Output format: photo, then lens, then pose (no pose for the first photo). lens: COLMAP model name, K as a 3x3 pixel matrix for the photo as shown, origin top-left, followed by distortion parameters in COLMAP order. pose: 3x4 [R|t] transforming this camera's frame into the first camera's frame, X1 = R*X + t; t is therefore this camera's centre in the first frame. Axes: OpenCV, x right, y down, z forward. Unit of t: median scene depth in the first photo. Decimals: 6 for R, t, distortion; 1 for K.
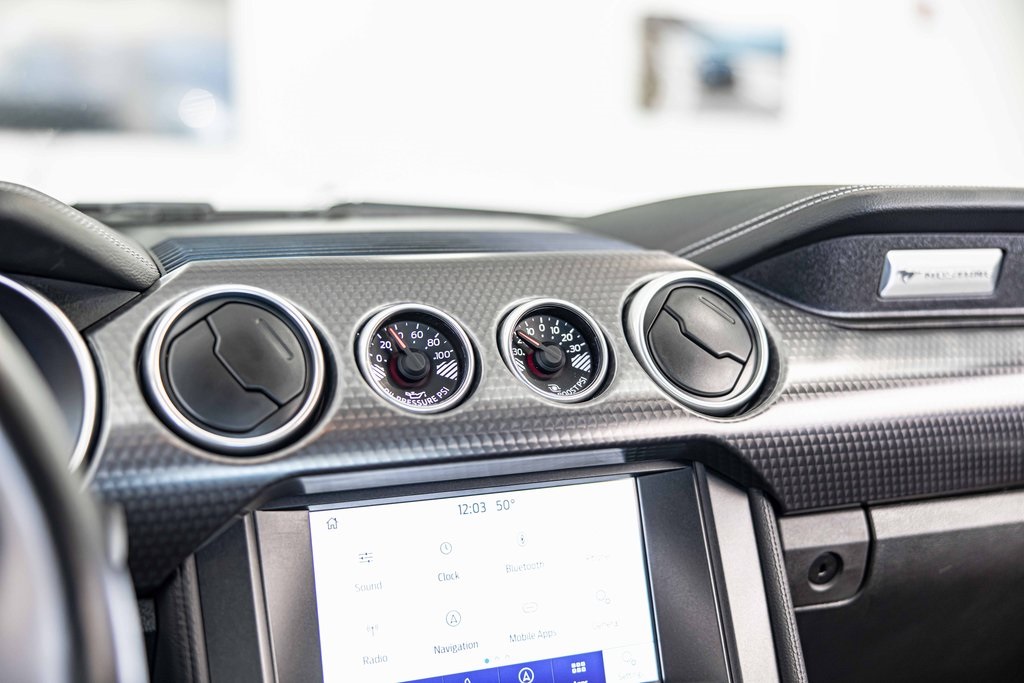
lens RADIAL K [[1195.1, 0, 512.0], [0, 1195.1, 341.5], [0, 0, 1]] dist [-0.010449, -0.003523]
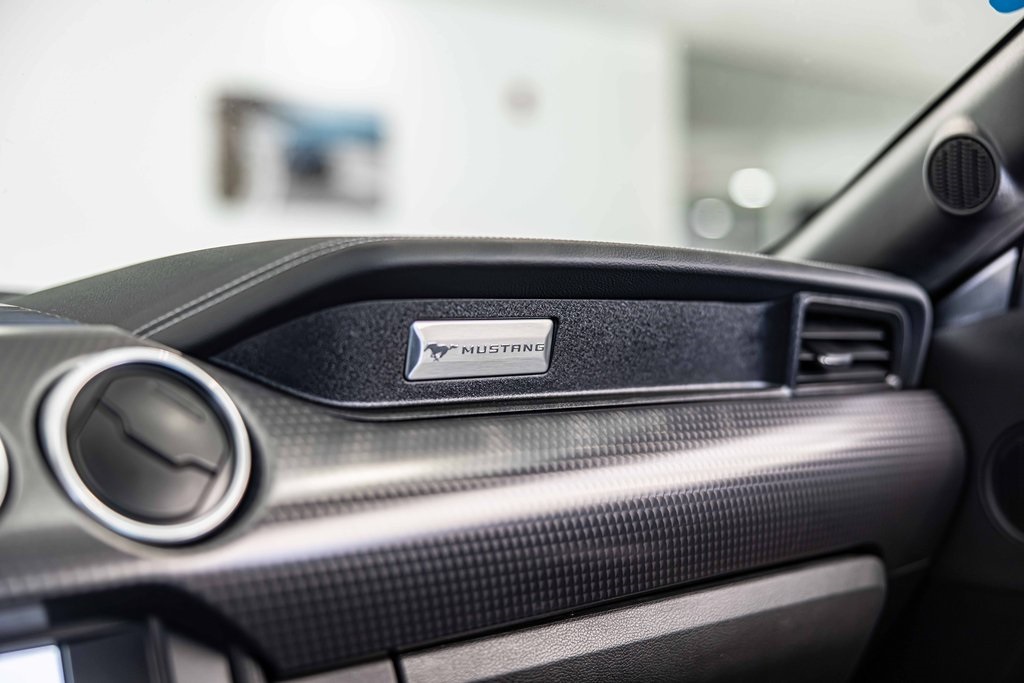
lens RADIAL K [[1310.9, 0, 492.0], [0, 1310.9, 342.4], [0, 0, 1]] dist [-0.008426, 0.001193]
pose [[0.955961, -0.025043, 0.292425, 0.113940], [0.050576, 0.995504, -0.080084, 0.010342], [-0.289104, 0.091346, 0.952929, 0.165694]]
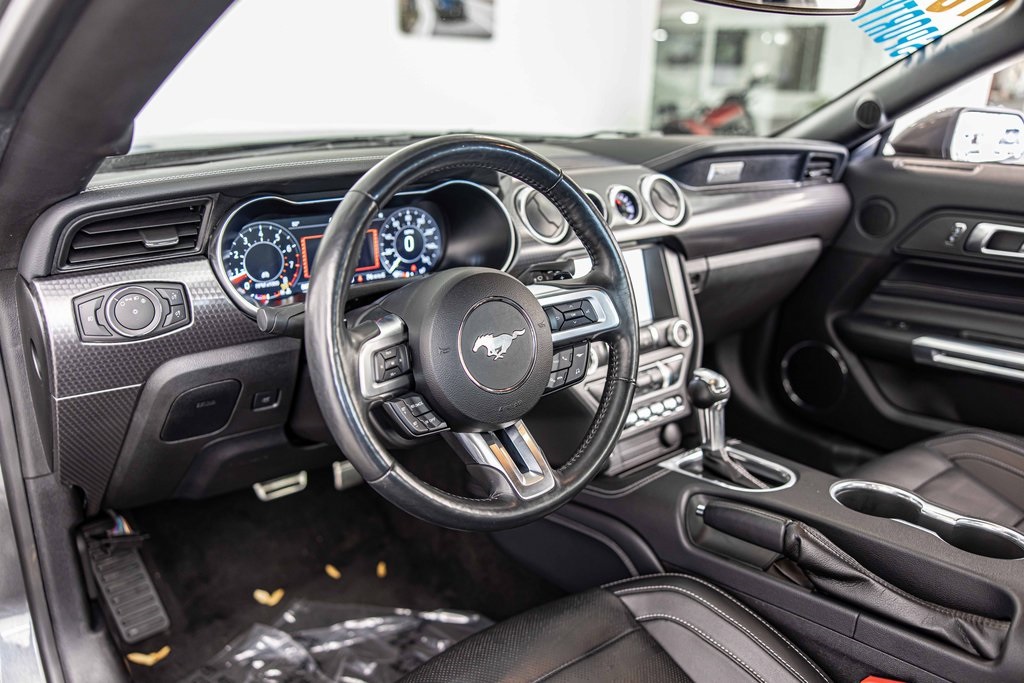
lens RADIAL K [[776.4, 0, 512.0], [0, 776.4, 341.5], [0, 0, 1]] dist [-0.004307, -0.002895]
pose [[0.957229, -0.071342, 0.280398, -0.663377], [0.012352, 0.978317, 0.206745, -0.053418], [-0.289068, -0.194439, 0.937354, -0.628972]]
